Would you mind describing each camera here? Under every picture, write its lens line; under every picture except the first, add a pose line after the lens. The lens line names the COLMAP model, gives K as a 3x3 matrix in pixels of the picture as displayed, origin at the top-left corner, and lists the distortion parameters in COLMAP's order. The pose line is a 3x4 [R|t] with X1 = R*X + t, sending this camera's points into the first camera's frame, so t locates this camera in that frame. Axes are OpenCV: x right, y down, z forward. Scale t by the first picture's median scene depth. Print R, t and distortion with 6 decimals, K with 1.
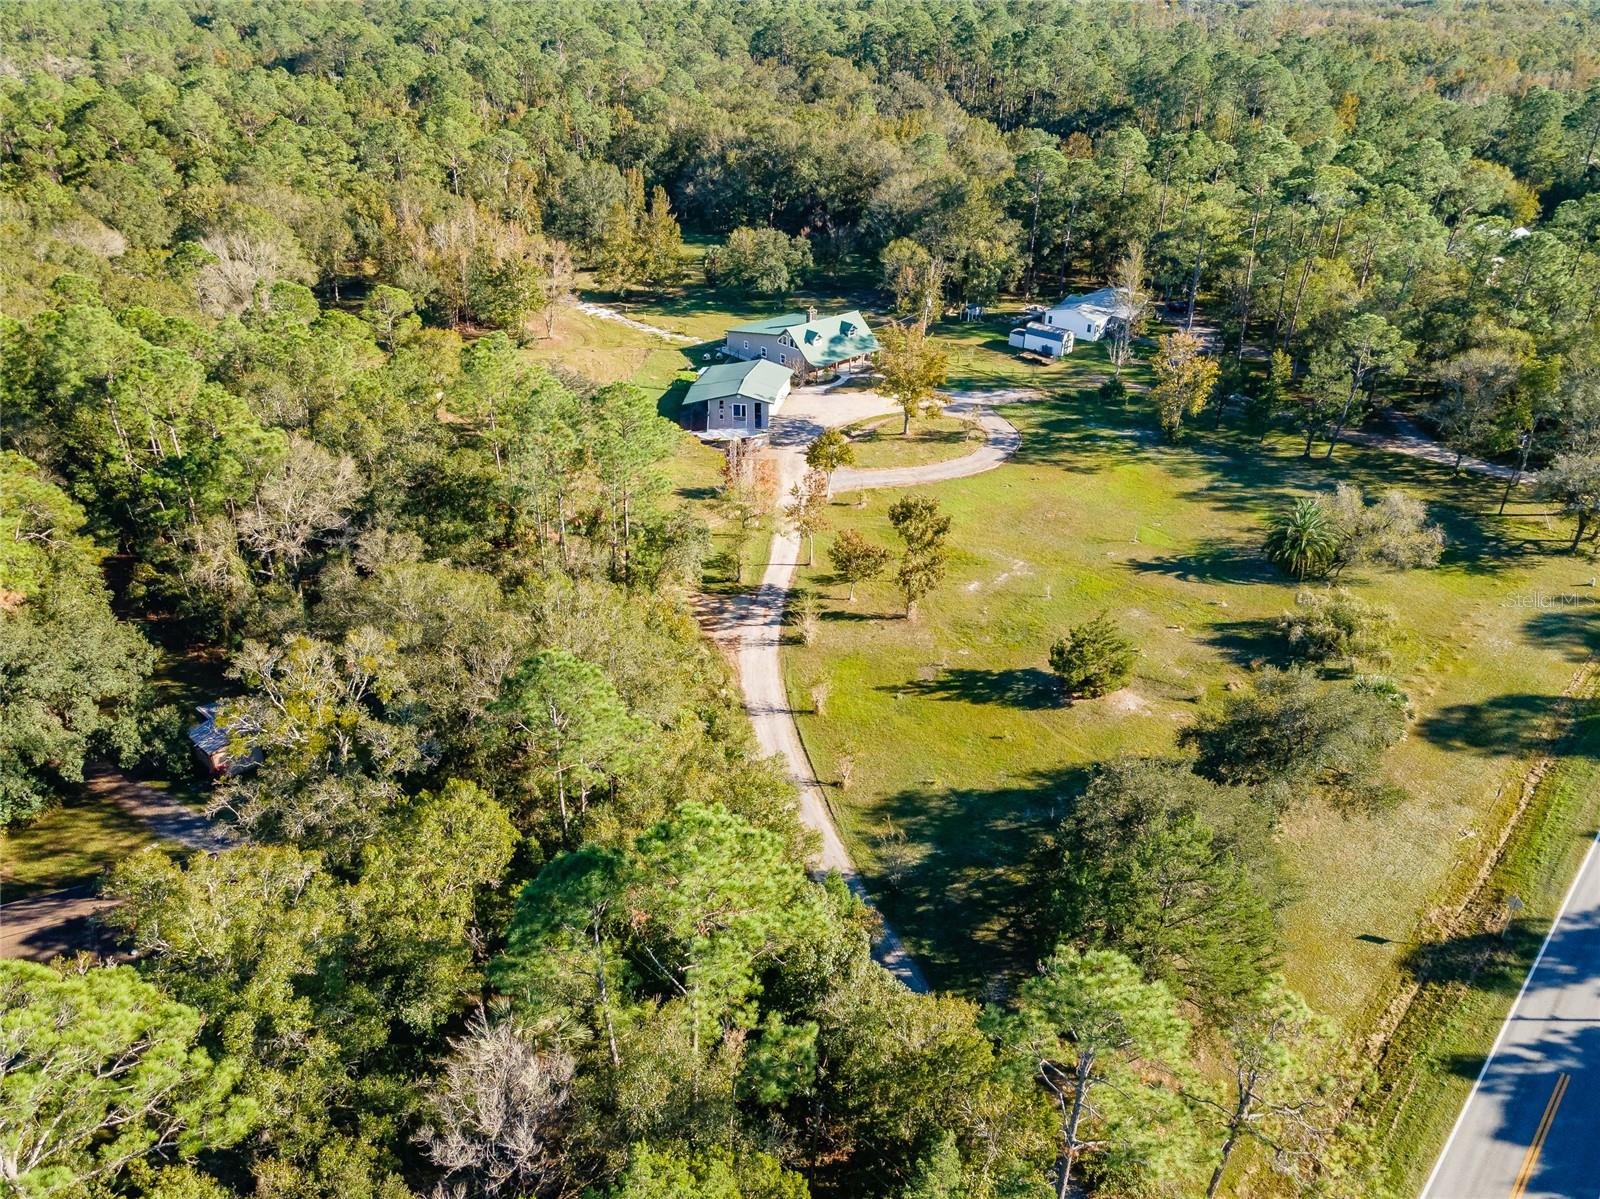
lens RADIAL K [[1199.8, 0, 800.0], [0, 1199.8, 599.5], [0, 0, 1]] dist [0.048502, 0.004100]
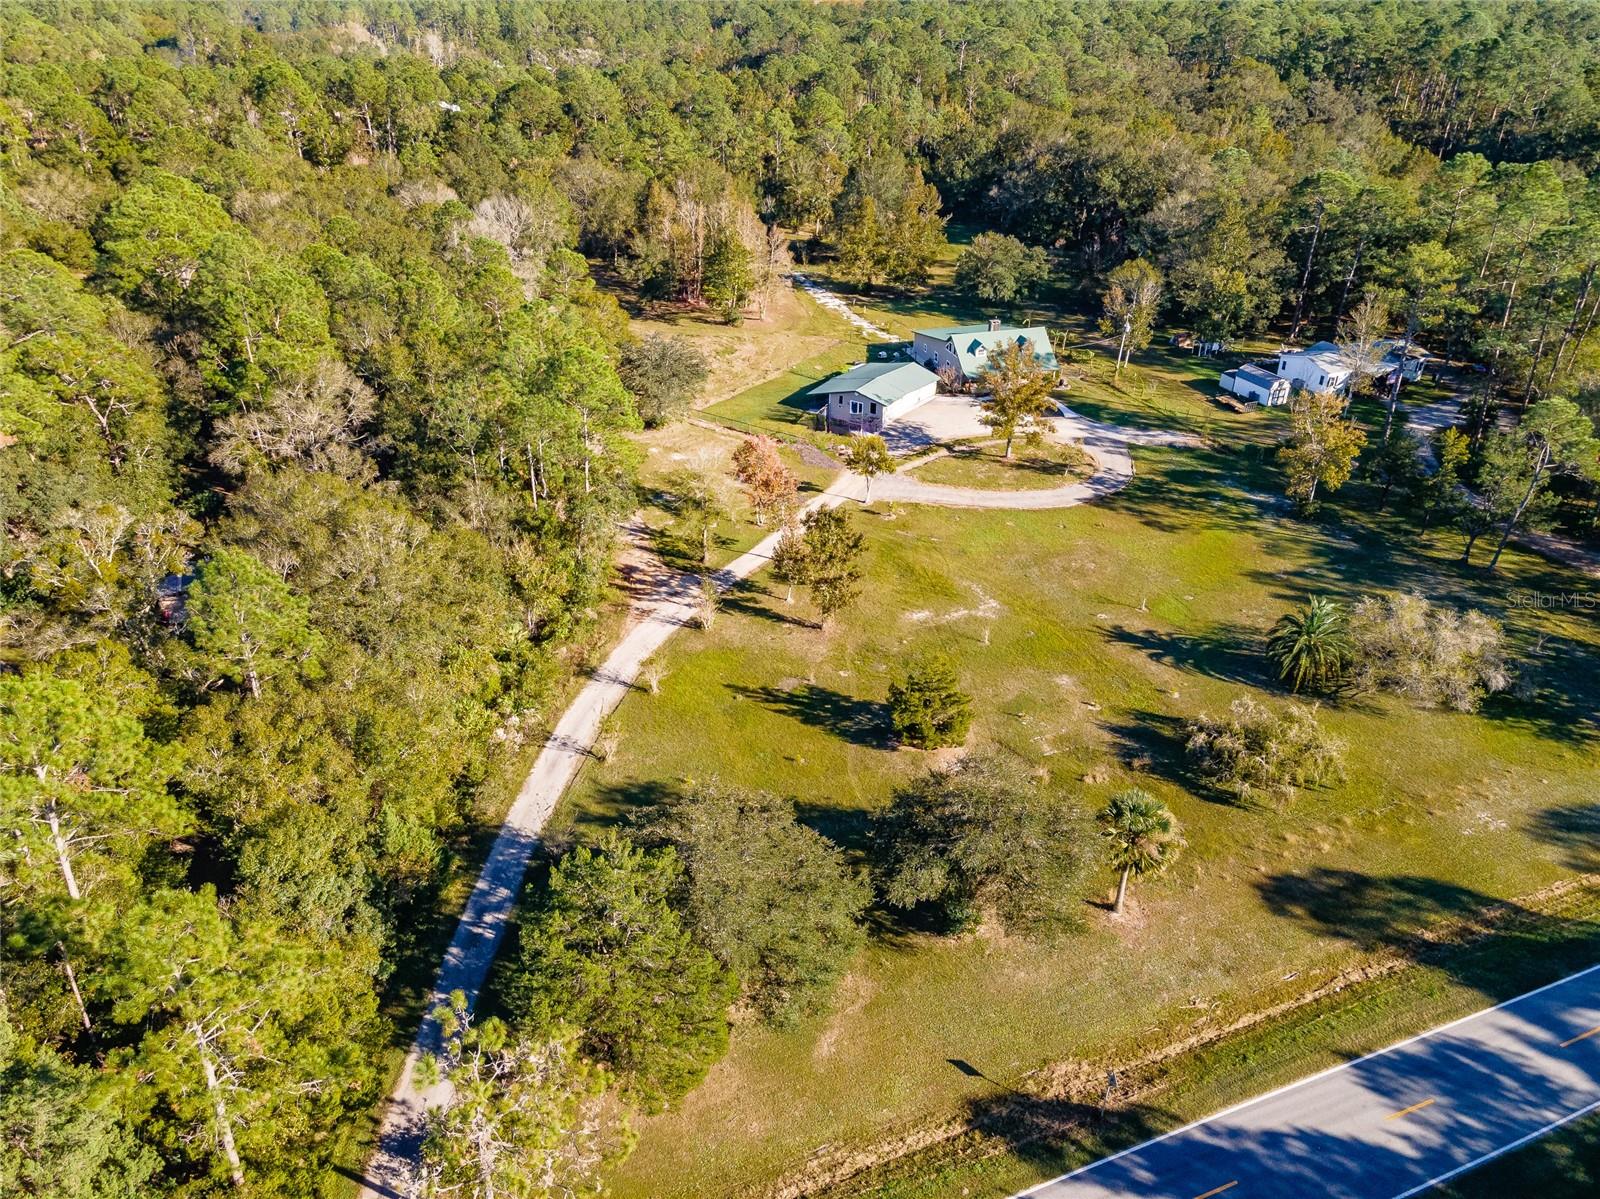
lens RADIAL K [[1193.3, 0, 785.4], [0, 1193.3, 603.0], [0, 0, 1]] dist [0.035550, 0.003367]
pose [[0.901116, 0.208137, -0.380355, 0.305401], [-0.207624, 0.977268, 0.042889, -0.029265], [0.380635, 0.040323, 0.923846, 0.067990]]
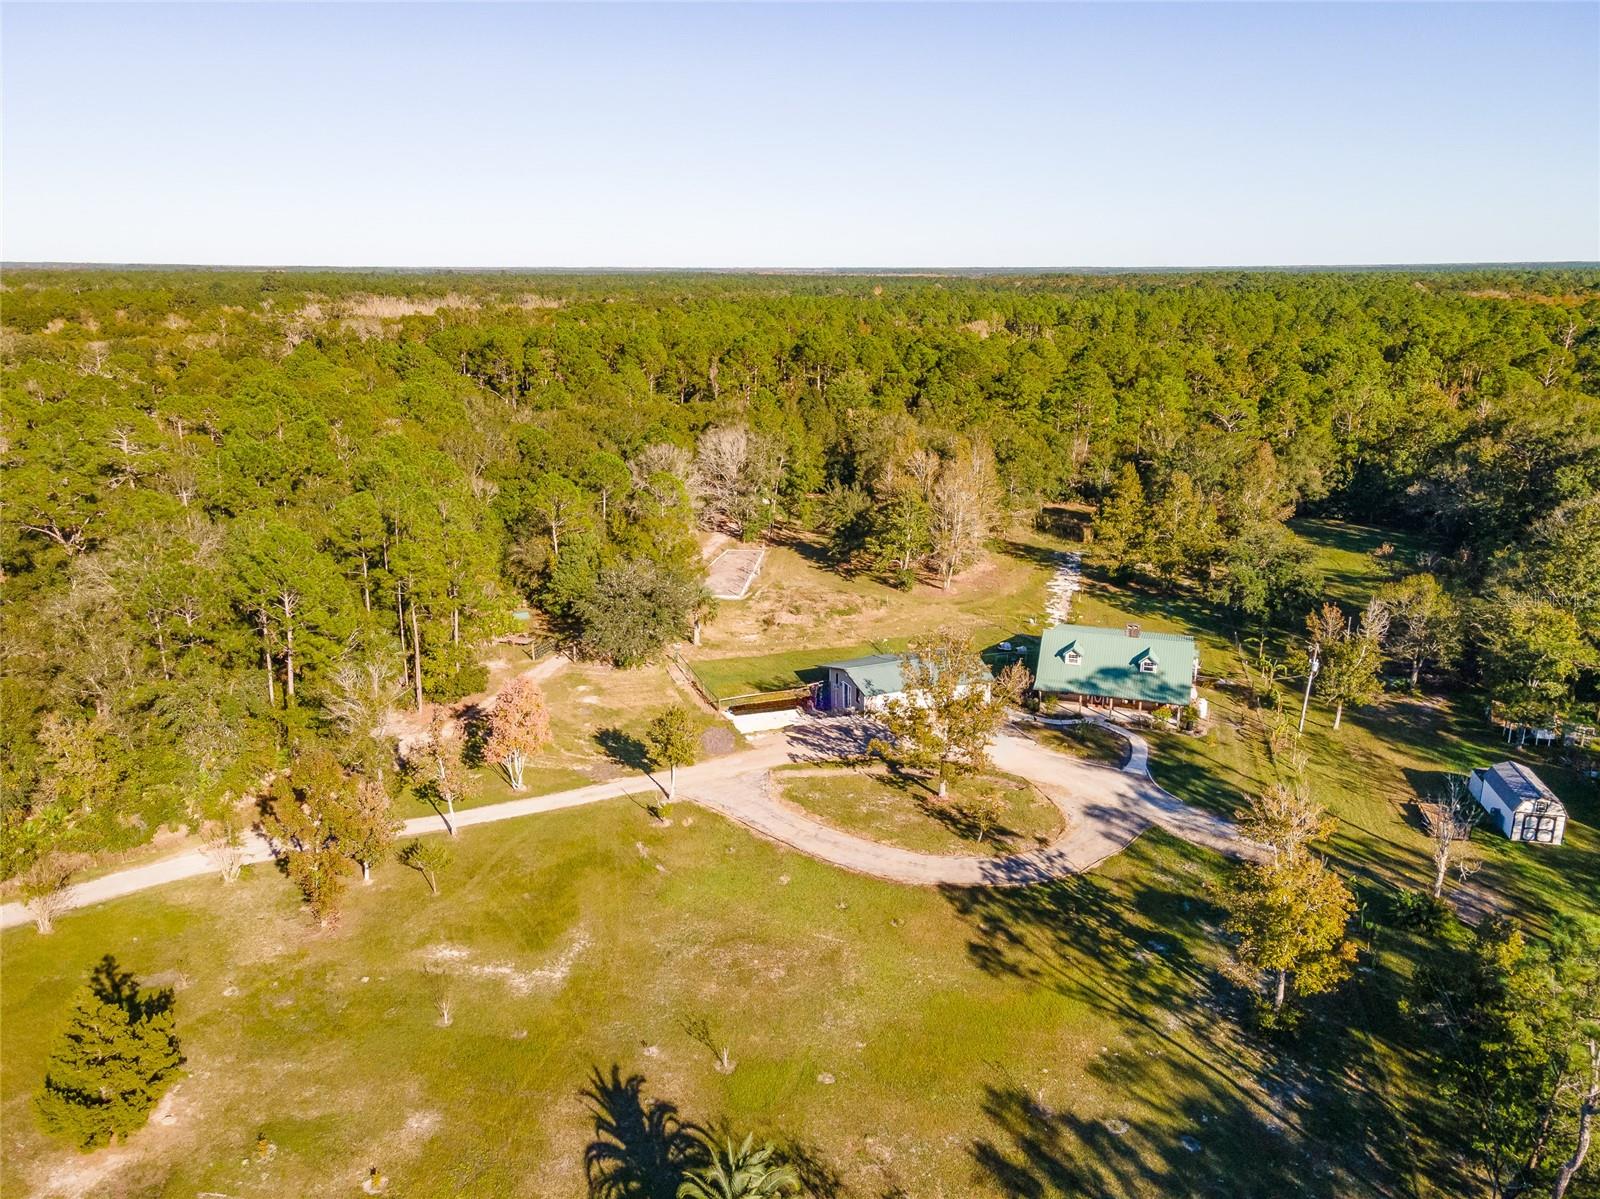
lens RADIAL K [[1193.3, 0, 785.4], [0, 1193.3, 603.0], [0, 0, 1]] dist [0.035550, 0.003367]
pose [[0.467412, 0.222908, -0.855475, 0.553796], [-0.419092, 0.907912, 0.007589, -0.196715], [0.778388, 0.354975, 0.517788, 0.559828]]
